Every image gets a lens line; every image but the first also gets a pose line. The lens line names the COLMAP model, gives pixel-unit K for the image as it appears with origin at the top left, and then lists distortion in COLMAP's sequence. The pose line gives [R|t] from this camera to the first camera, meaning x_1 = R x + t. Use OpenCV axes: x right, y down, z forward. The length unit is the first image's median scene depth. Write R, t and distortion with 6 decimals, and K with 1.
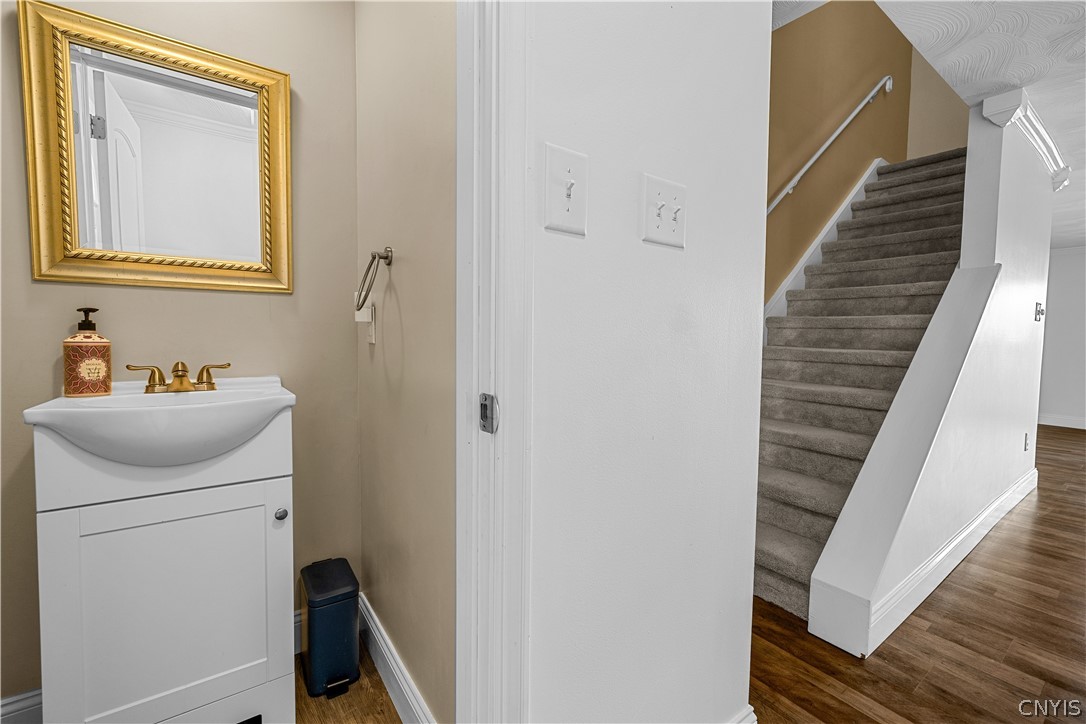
lens RADIAL K [[459.2, 0, 545.5], [0, 459.2, 361.7], [0, 0, 1]] dist [-0.004052, 0.000292]
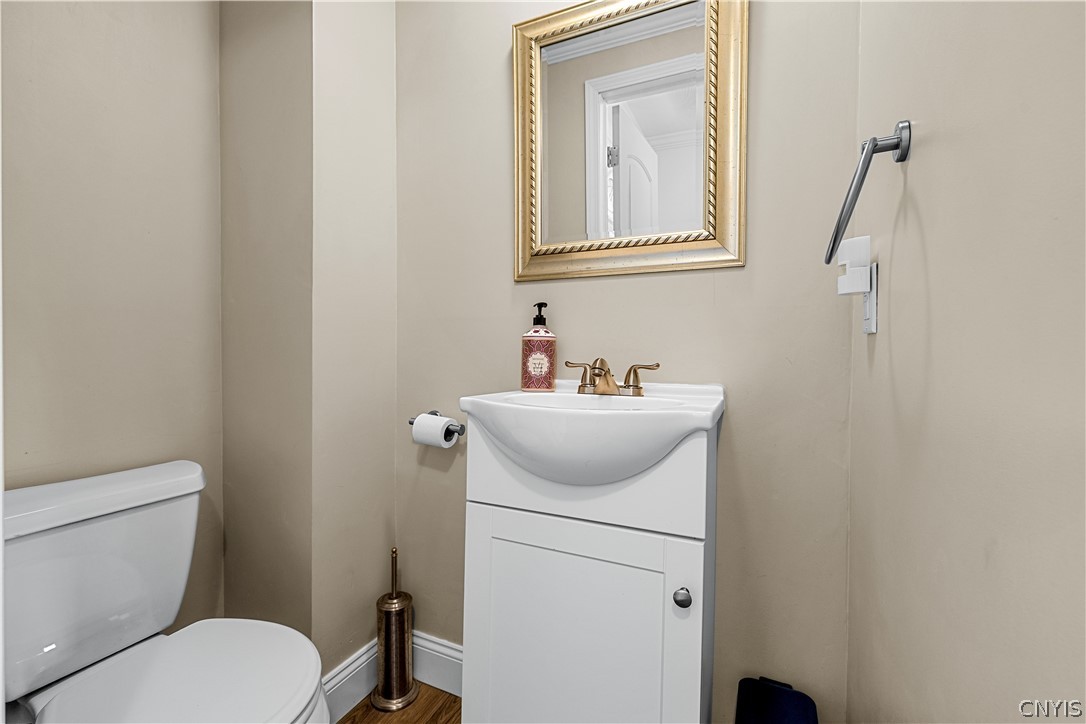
lens RADIAL K [[459.2, 0, 545.9], [0, 459.2, 362.7], [0, 0, 1]] dist [-0.004052, 0.000292]
pose [[0.488158, 0.008578, -0.872713, -0.112797], [-0.050477, 0.998555, -0.018419, 0.027689], [0.871295, 0.053043, 0.487885, 0.484450]]
